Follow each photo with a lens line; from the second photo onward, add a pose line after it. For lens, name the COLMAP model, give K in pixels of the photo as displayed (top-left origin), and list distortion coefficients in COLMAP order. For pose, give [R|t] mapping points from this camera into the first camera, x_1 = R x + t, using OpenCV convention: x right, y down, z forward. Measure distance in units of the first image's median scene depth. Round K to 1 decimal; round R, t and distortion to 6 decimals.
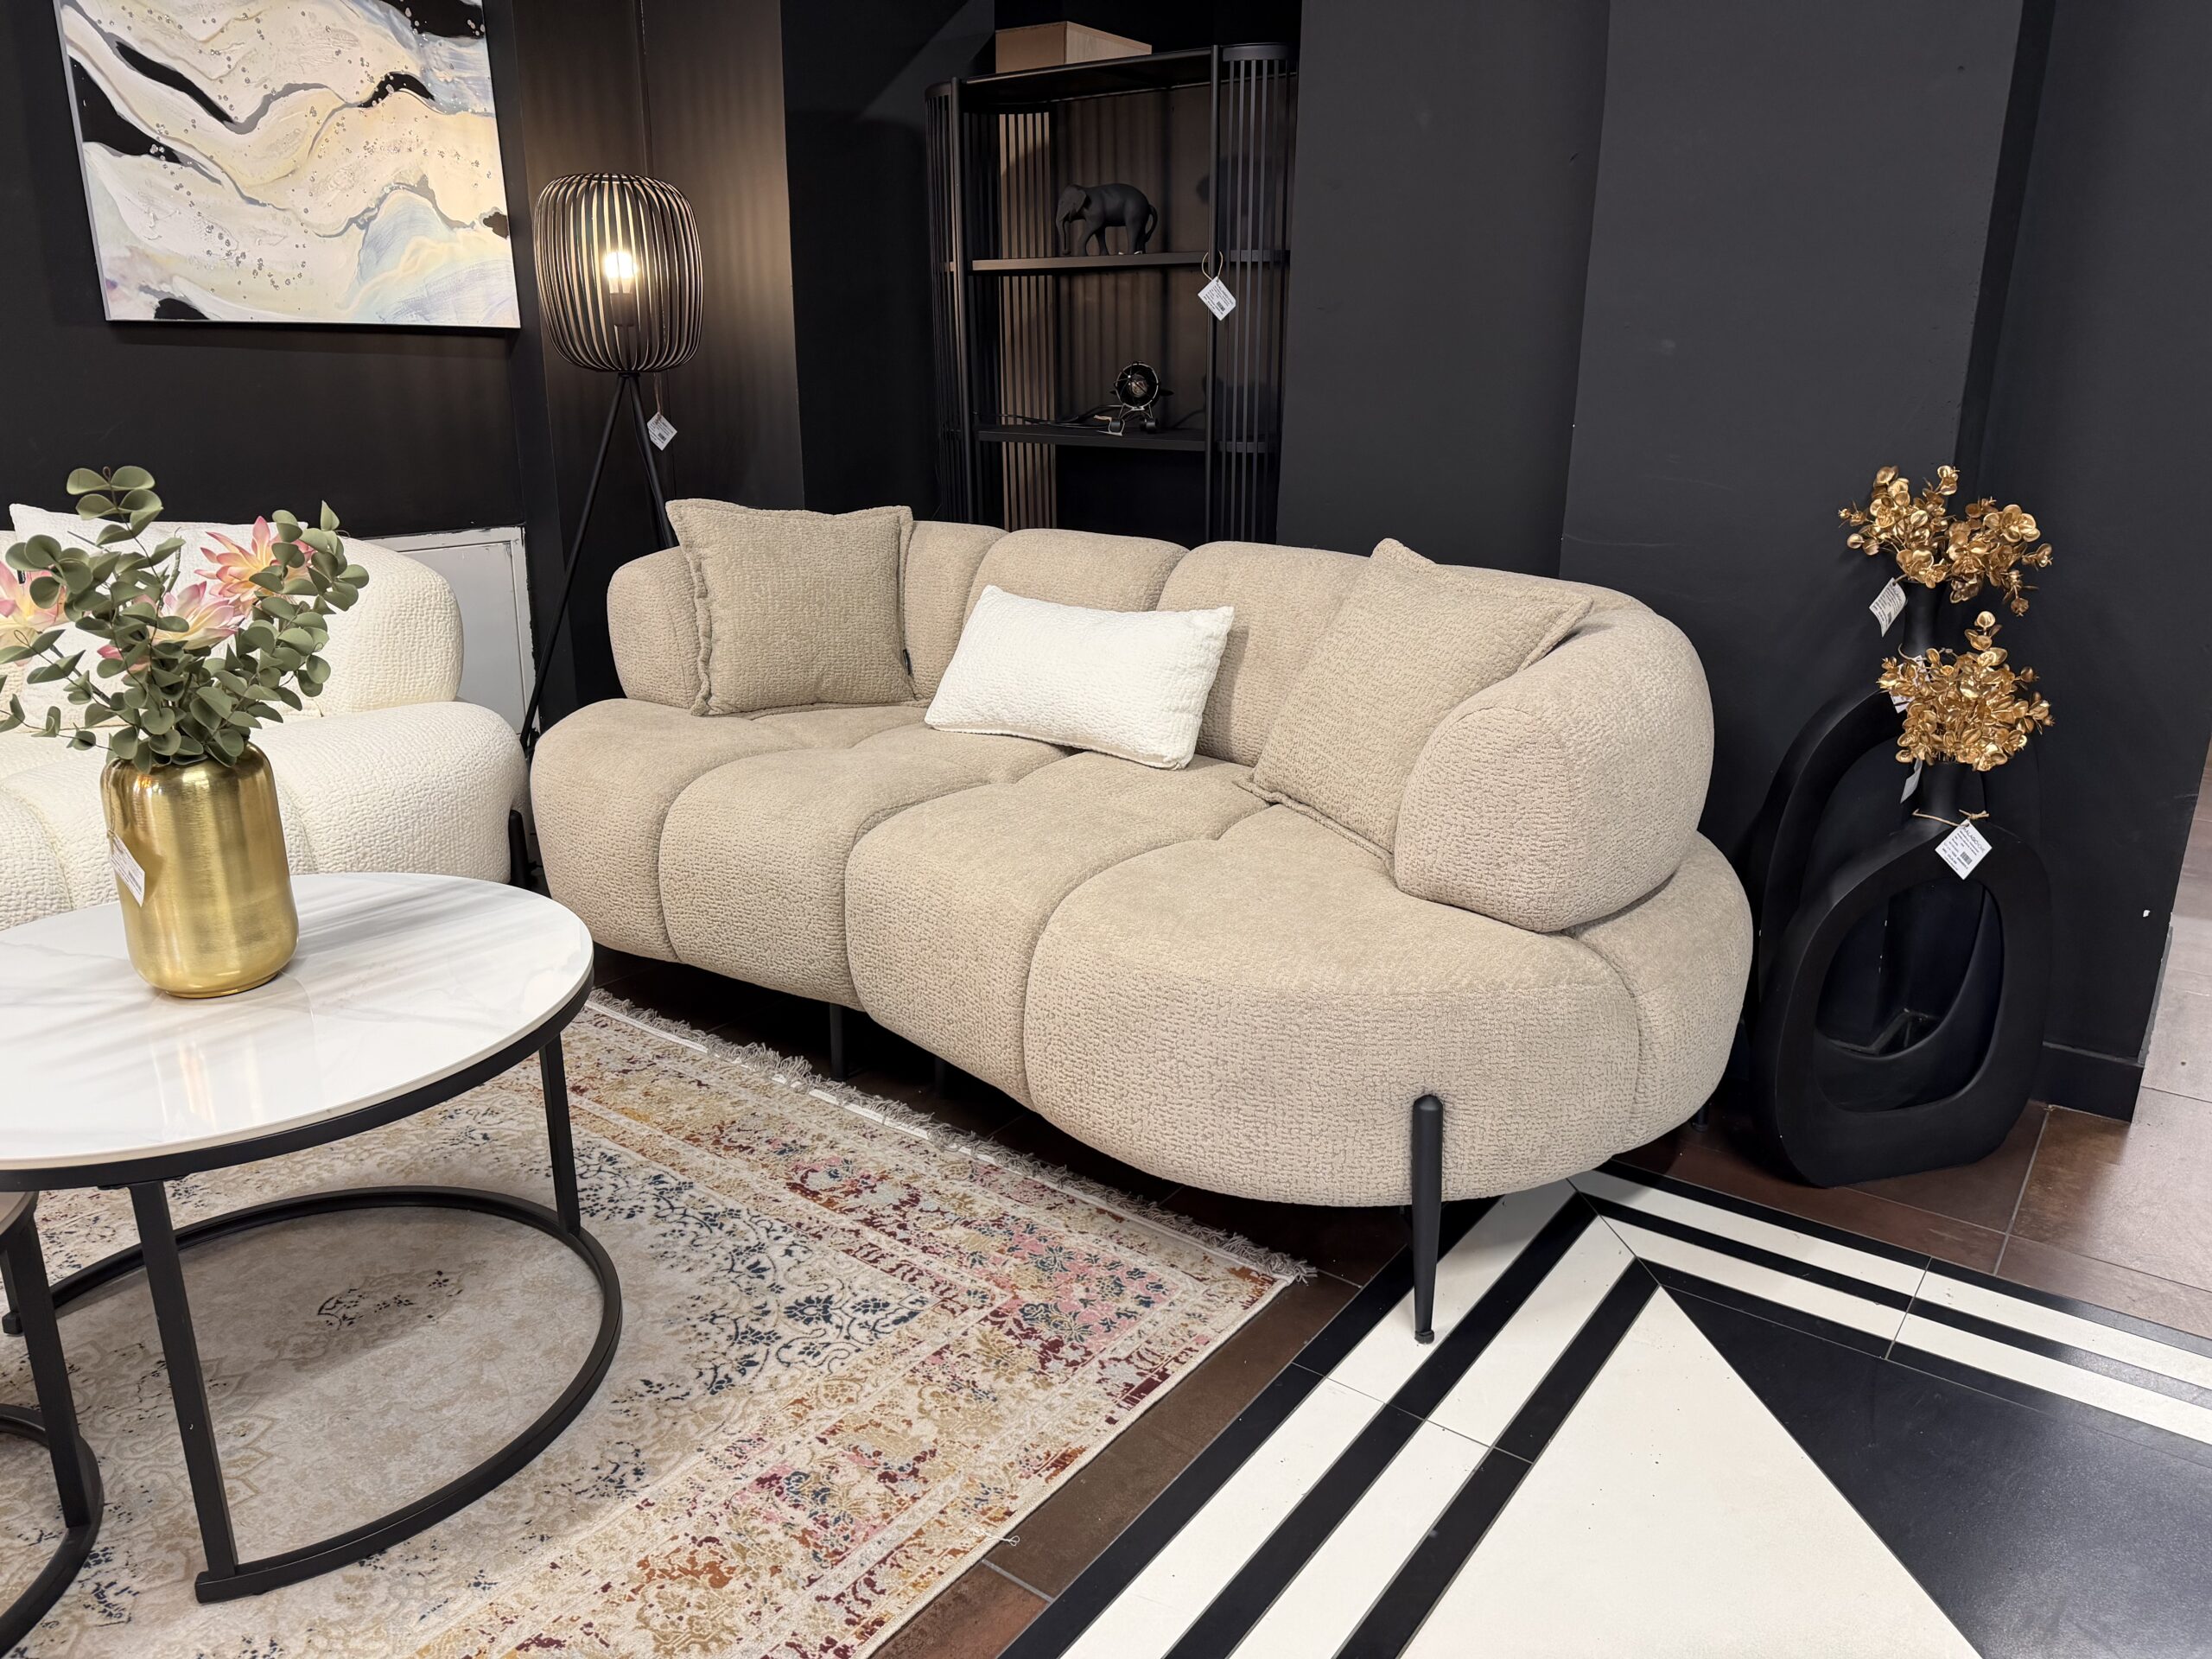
lens RADIAL K [[1540.5, 0, 1100.0], [0, 1540.5, 824.8], [0, 0, 1]] dist [0.042185, -0.054433]
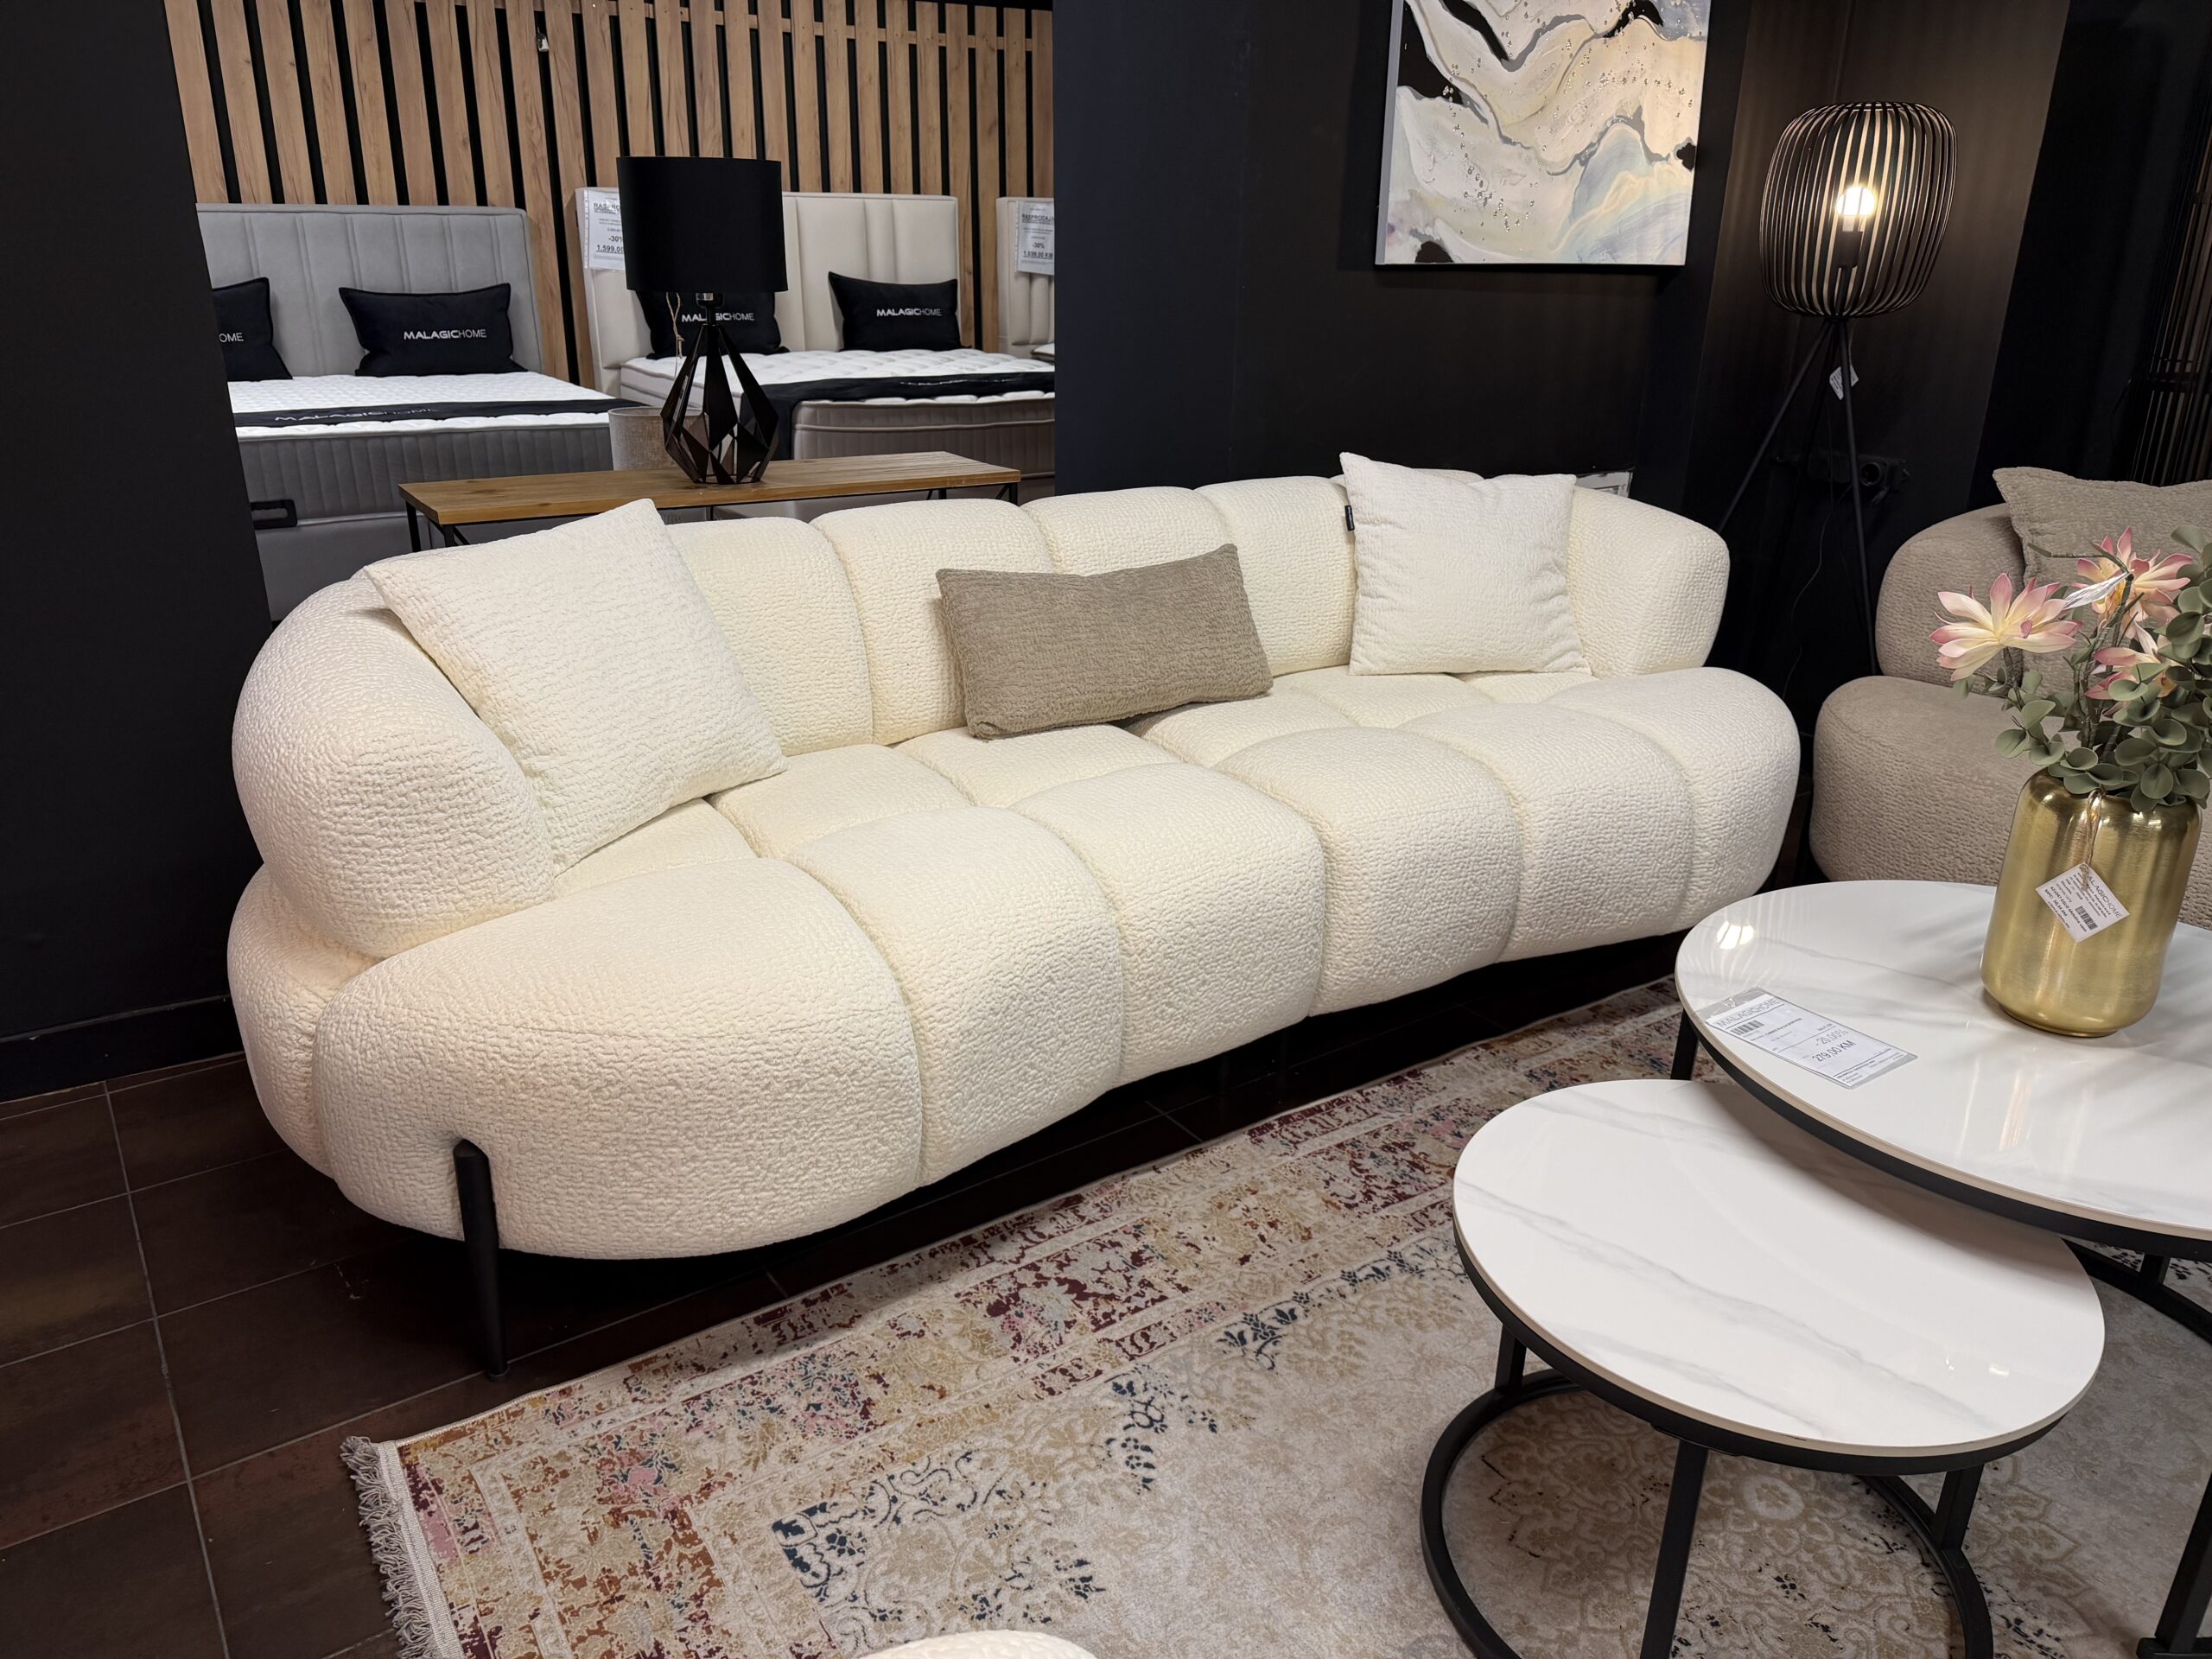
lens RADIAL K [[1543.3, 0, 1042.4], [0, 1543.3, 832.9], [0, 0, 1]] dist [-0.005737, -0.001997]
pose [[0.944016, 0.117360, -0.308317, -0.674726], [-0.095554, 0.991792, 0.084955, -0.024860], [0.315757, -0.050738, 0.947483, -0.072889]]
